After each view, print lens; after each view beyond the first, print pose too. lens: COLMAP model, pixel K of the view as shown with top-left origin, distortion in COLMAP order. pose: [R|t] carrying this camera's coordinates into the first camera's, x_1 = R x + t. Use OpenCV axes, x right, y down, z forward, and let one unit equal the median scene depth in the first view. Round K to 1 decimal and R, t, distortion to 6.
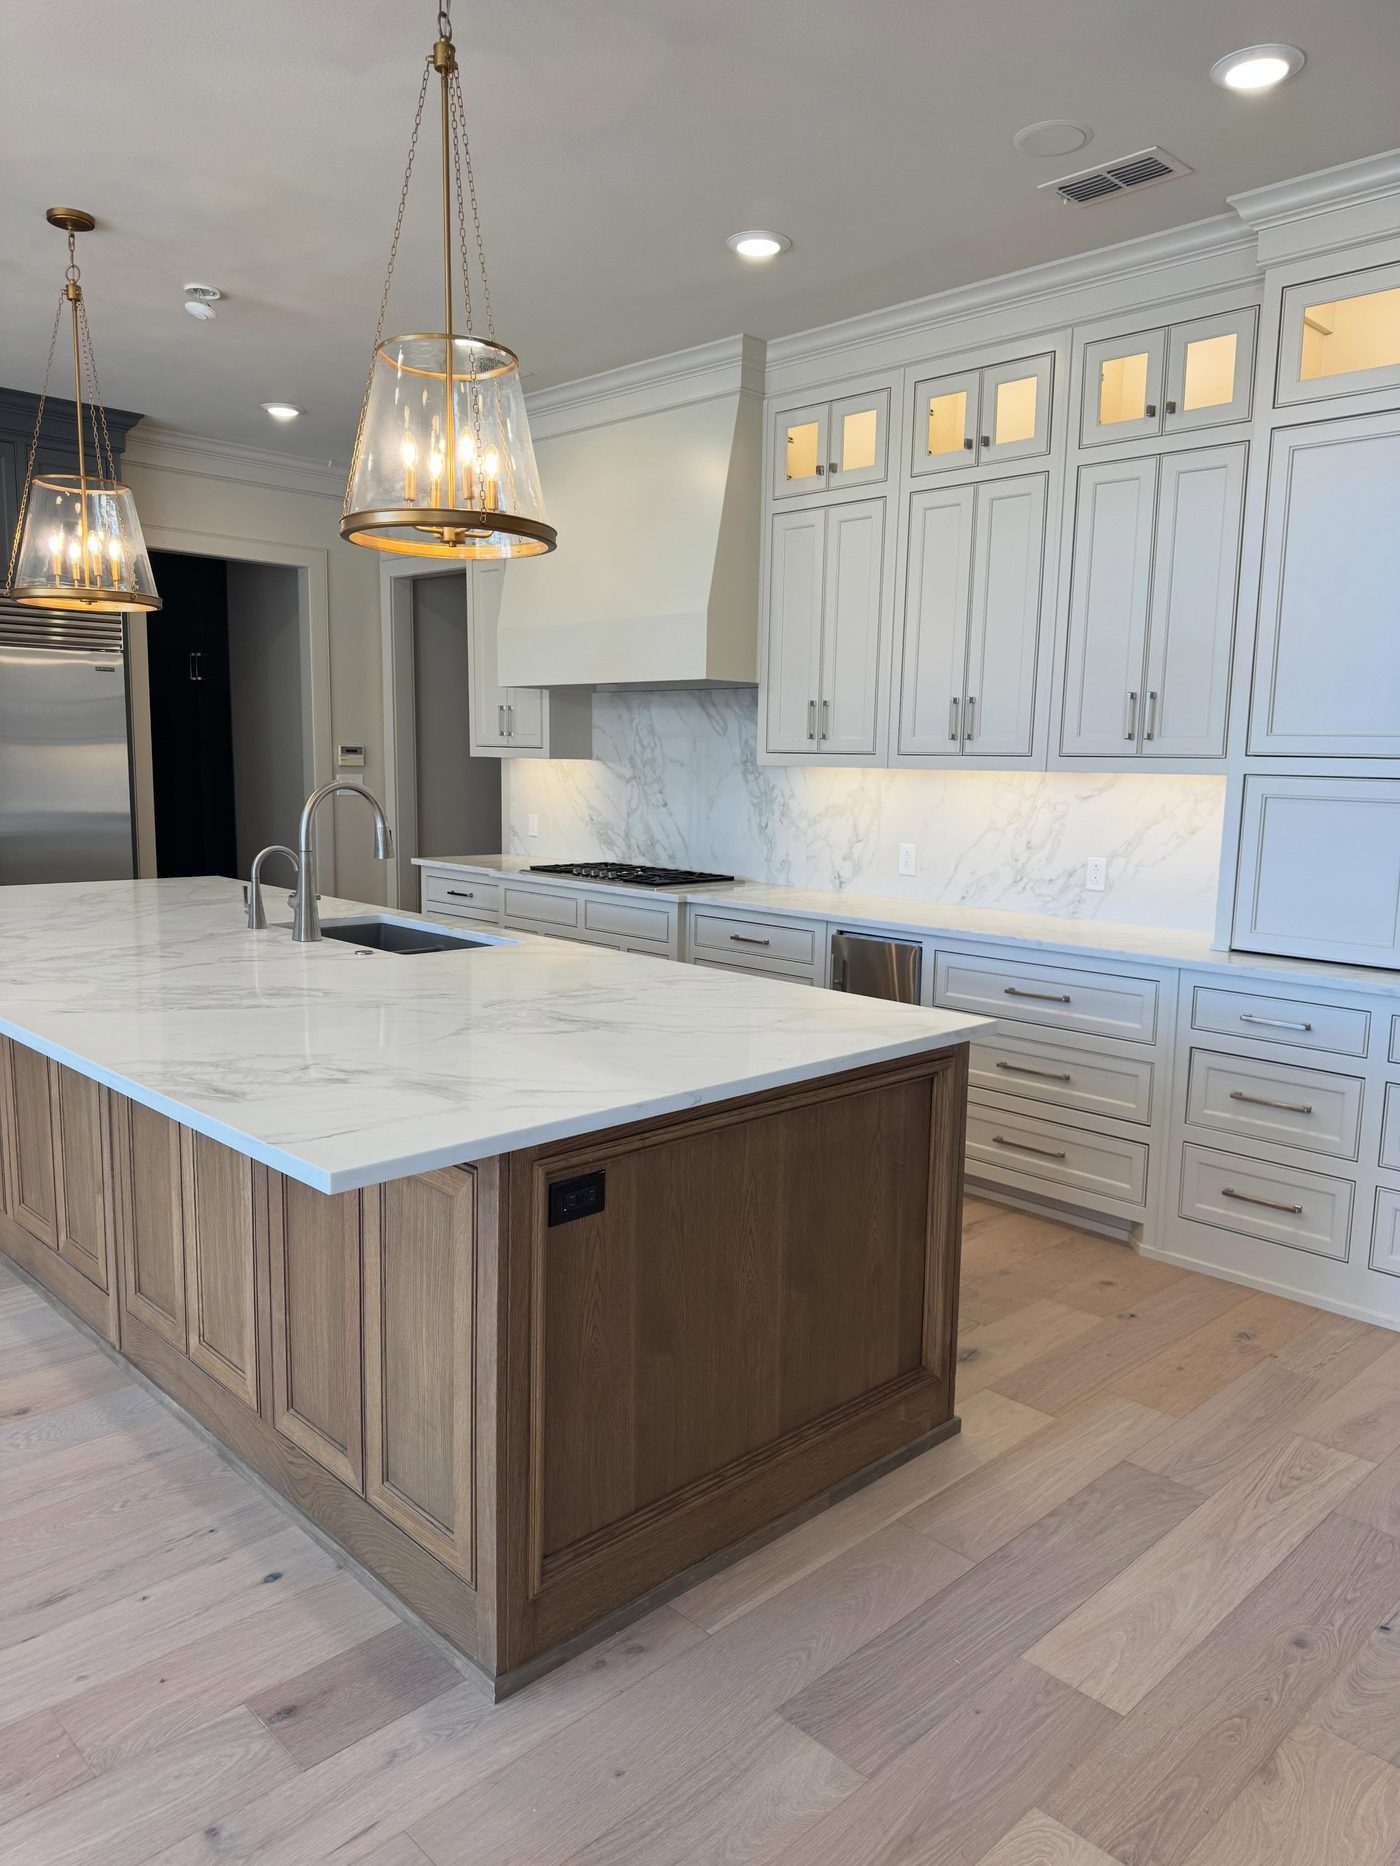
lens RADIAL K [[1336.3, 0, 695.7], [0, 1336.3, 948.3], [0, 0, 1]] dist [0.095620, -0.126573]
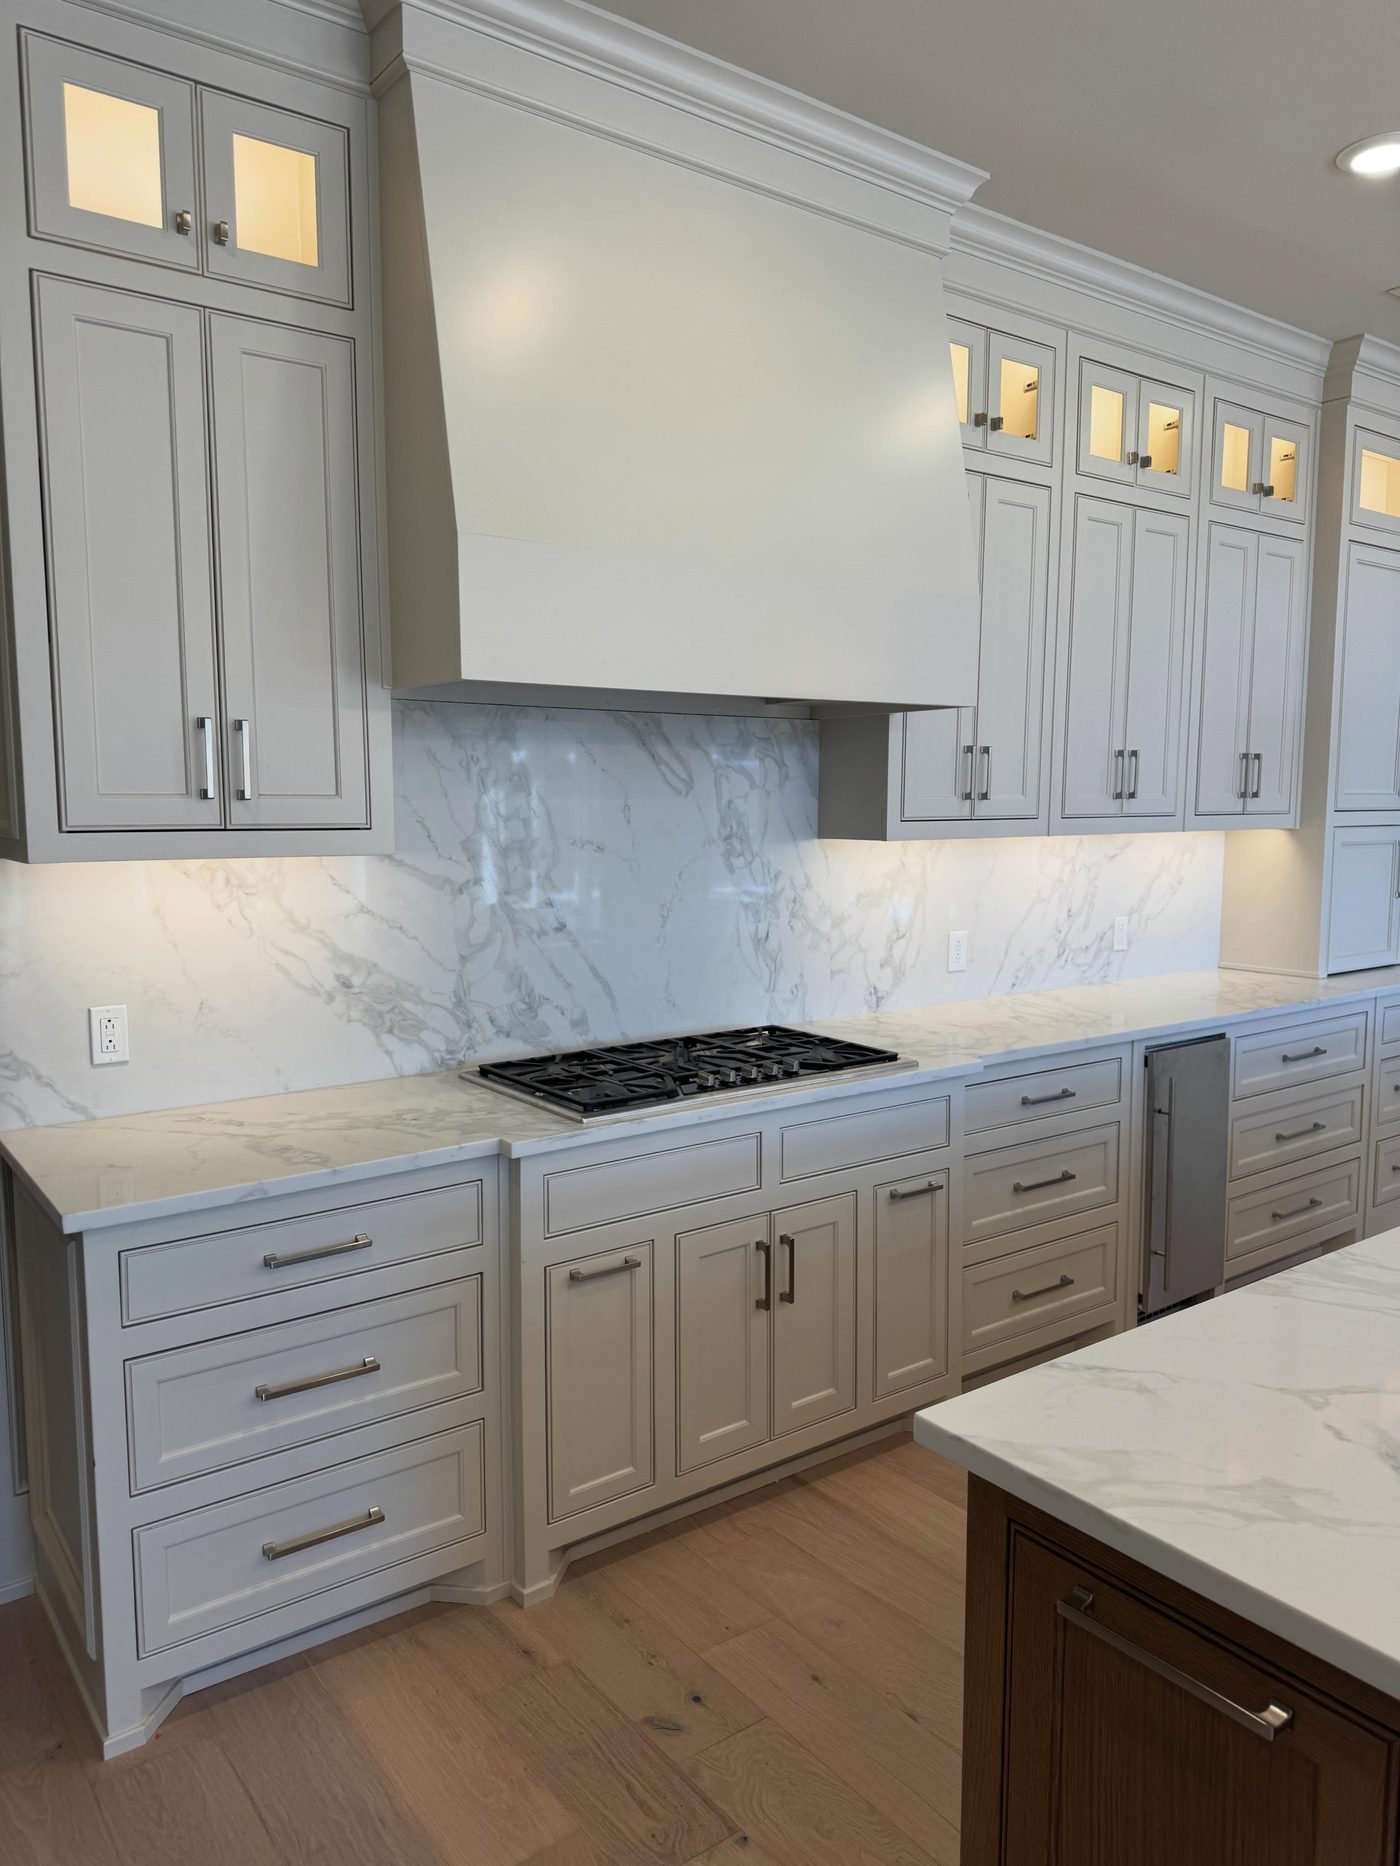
lens RADIAL K [[1296.4, 0, 700.0], [0, 1296.4, 933.0], [0, 0, 1]] dist [0.093759, -0.113009]
pose [[0.131633, -0.119556, 0.984062, -0.655163], [0.147590, 0.984000, 0.099806, -0.188950], [-0.980250, 0.132100, 0.147172, 1.120730]]
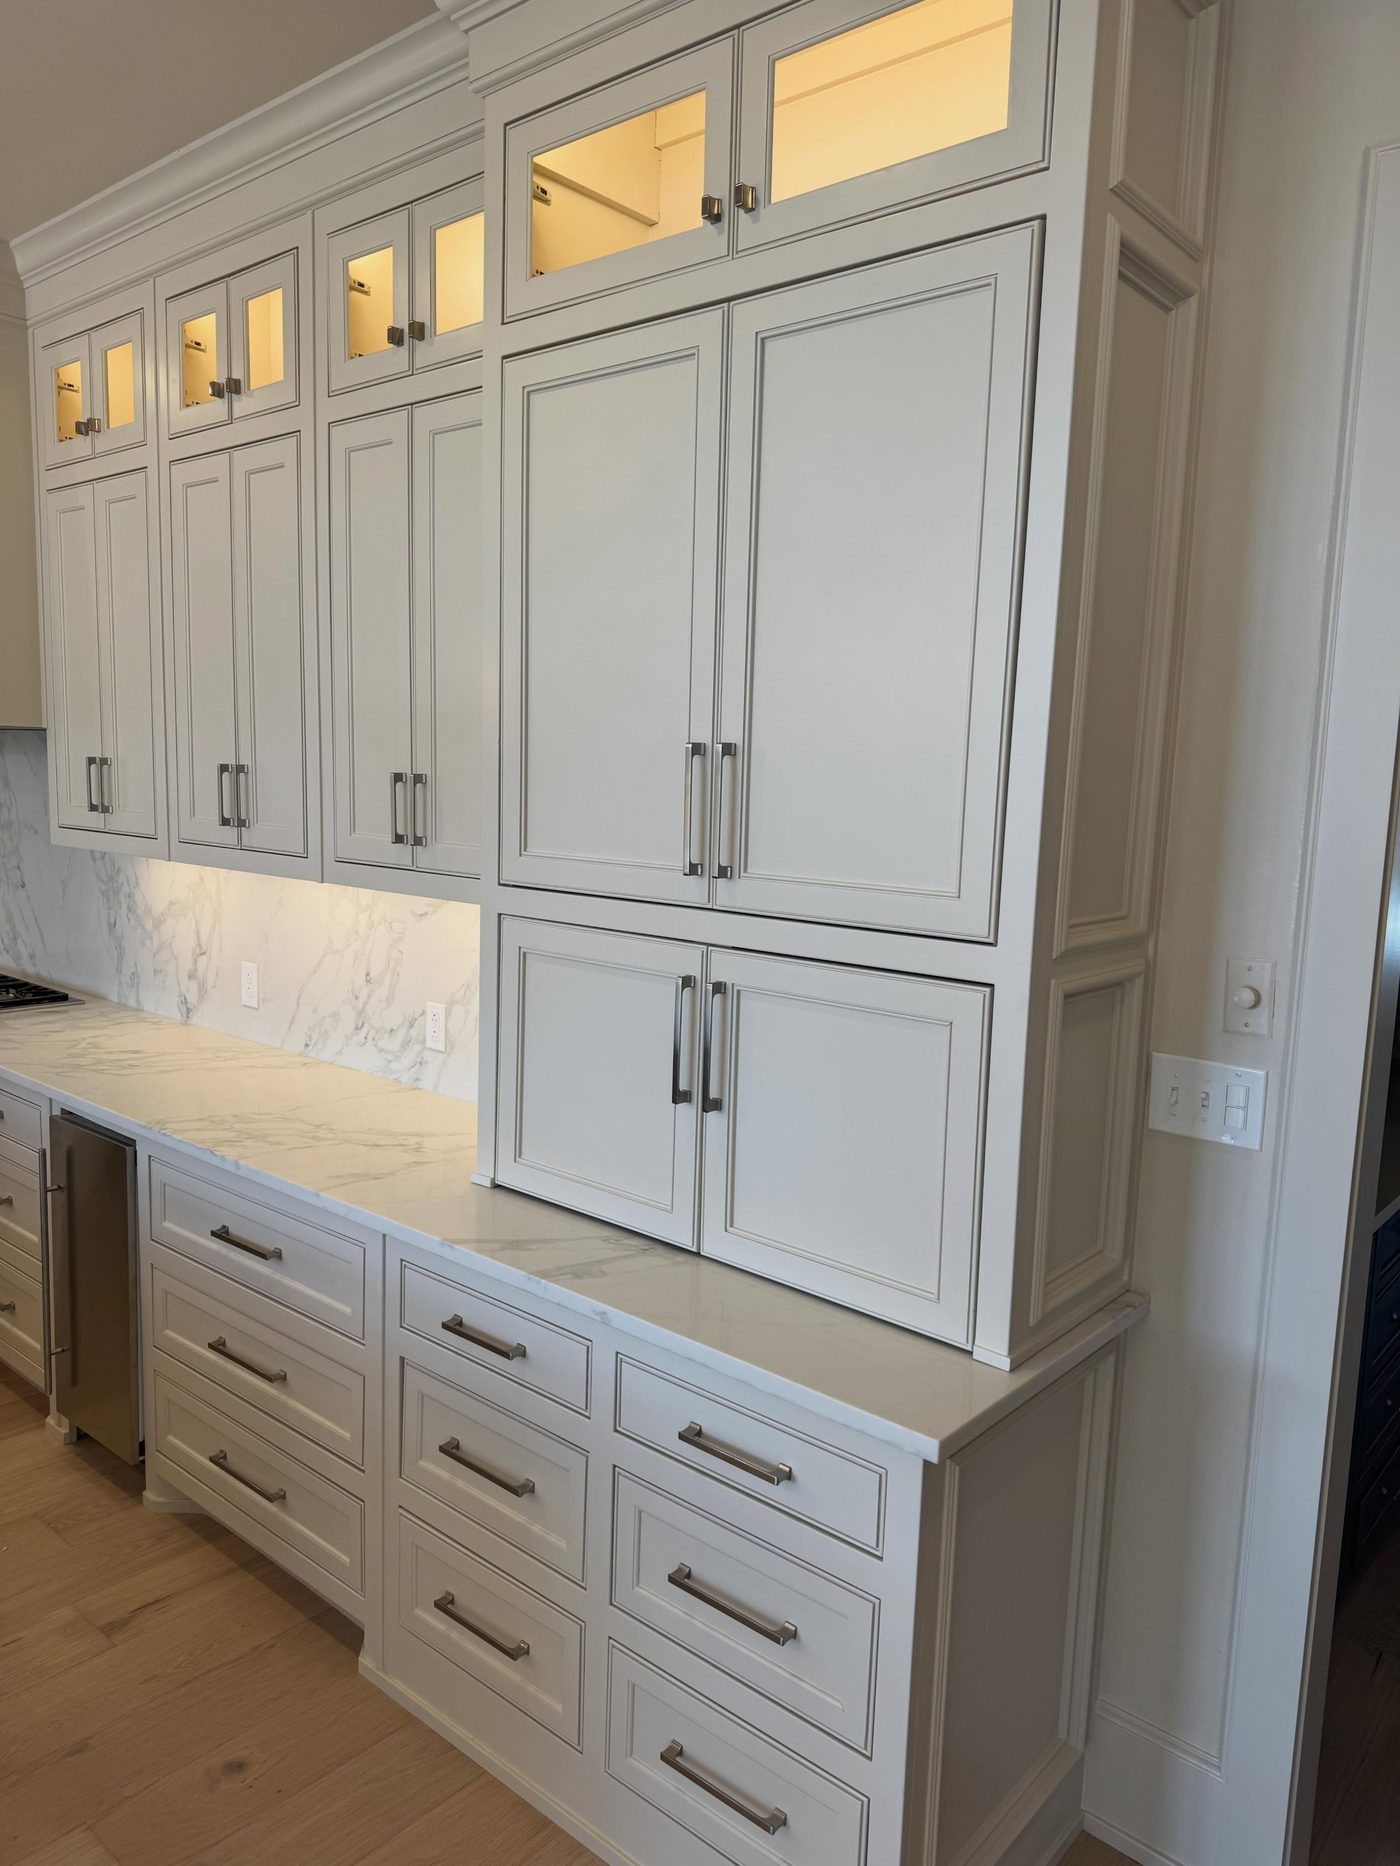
lens RADIAL K [[1336.3, 0, 695.7], [0, 1336.3, 948.3], [0, 0, 1]] dist [0.095620, -0.126573]
pose [[0.996224, 0.003846, 0.086735, 0.356969], [-0.002936, 0.999939, -0.010616, -0.085154], [-0.086770, 0.010322, 0.996175, 0.299435]]
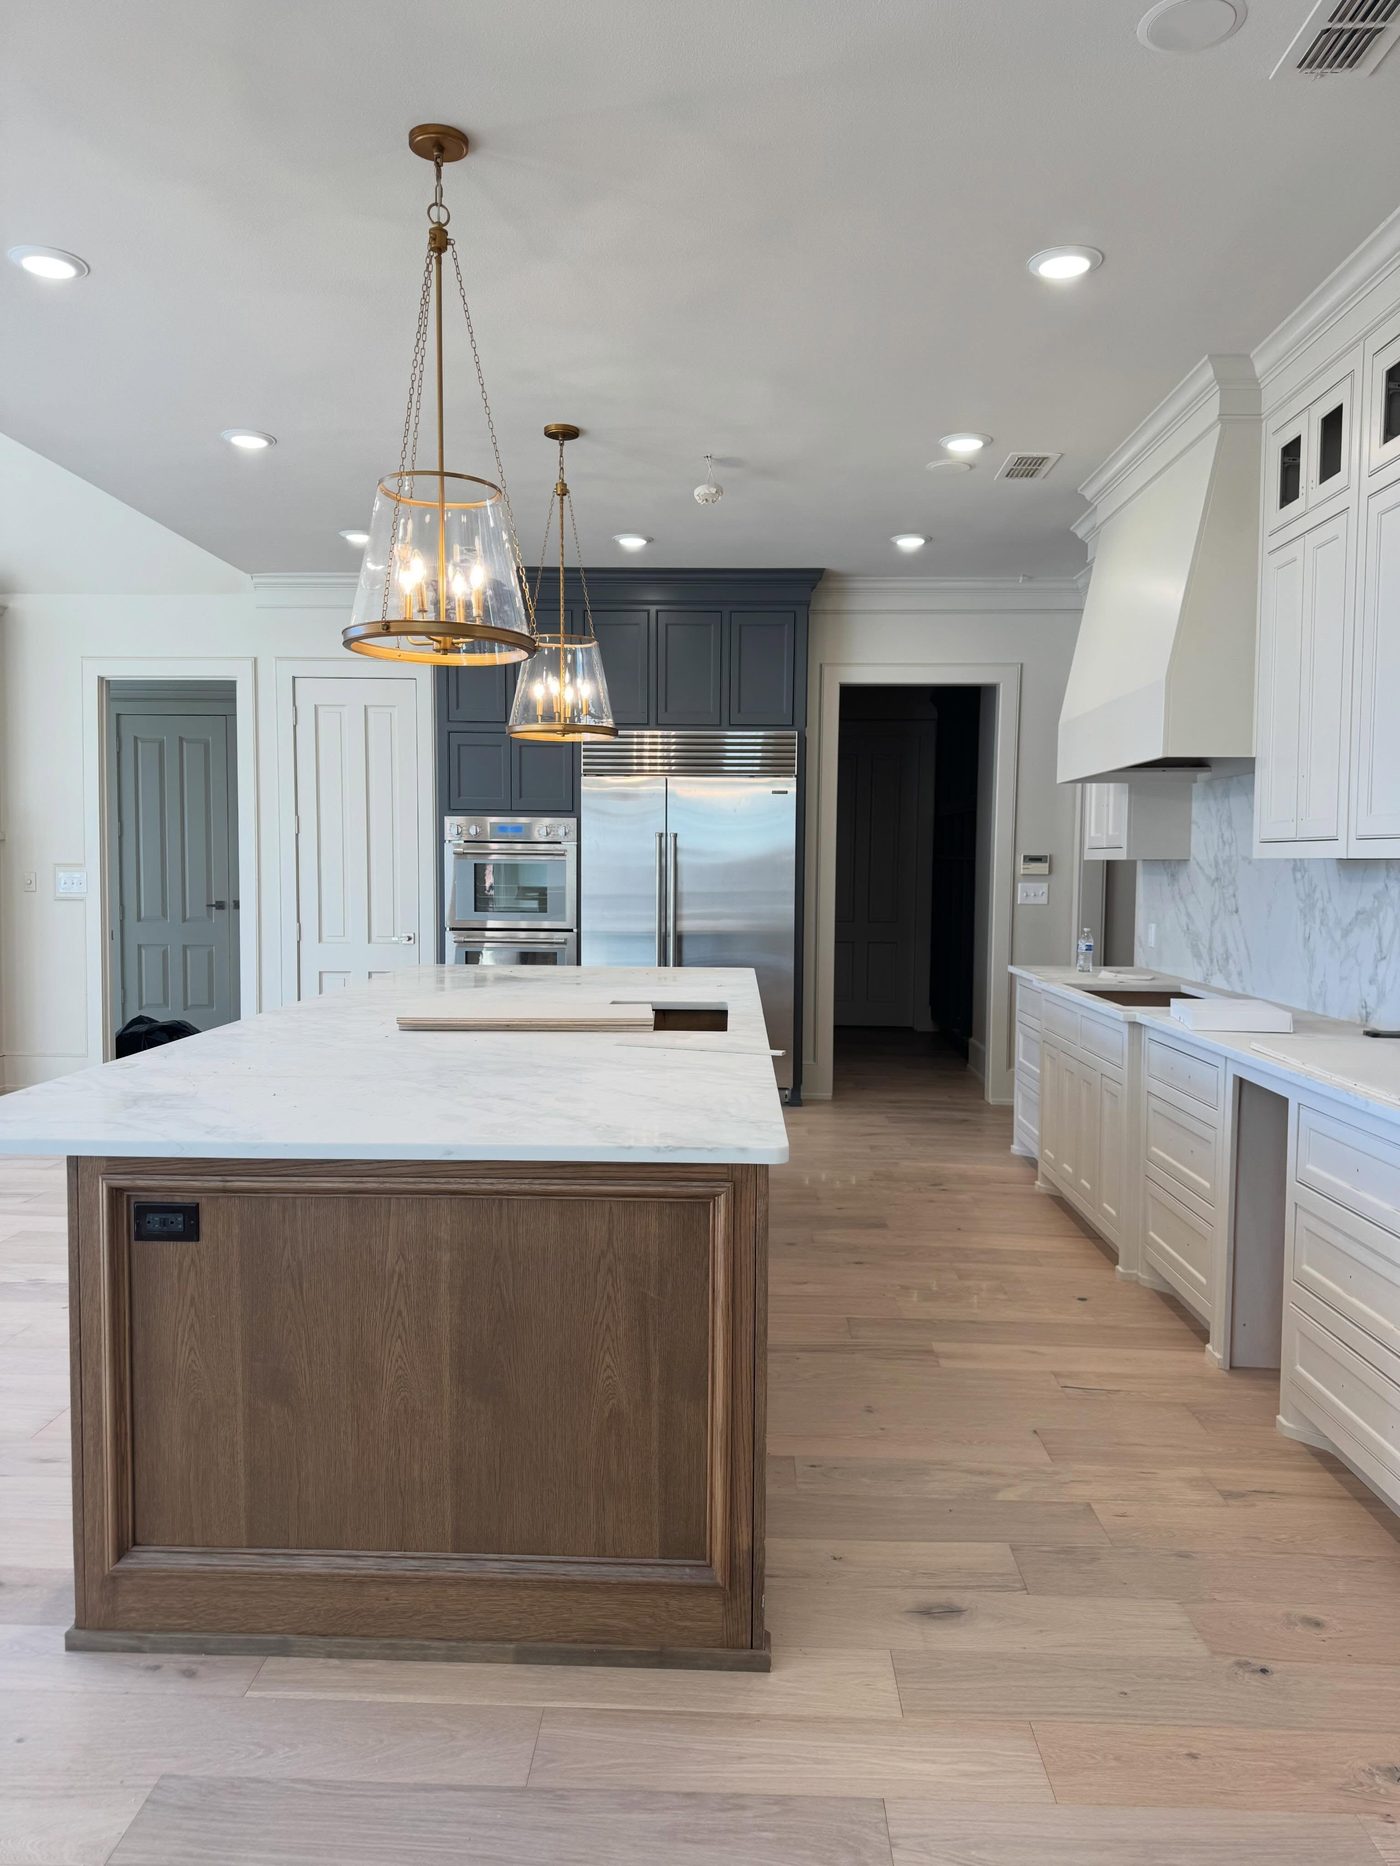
lens RADIAL K [[1326.5, 0, 663.1], [0, 1326.5, 948.4], [0, 0, 1]] dist [0.033459, -0.033274]
pose [[0.683909, 0.032593, -0.728839, 0.432831], [-0.100239, 0.993725, -0.049621, -0.009943], [0.722648, 0.106995, 0.682885, 0.233244]]
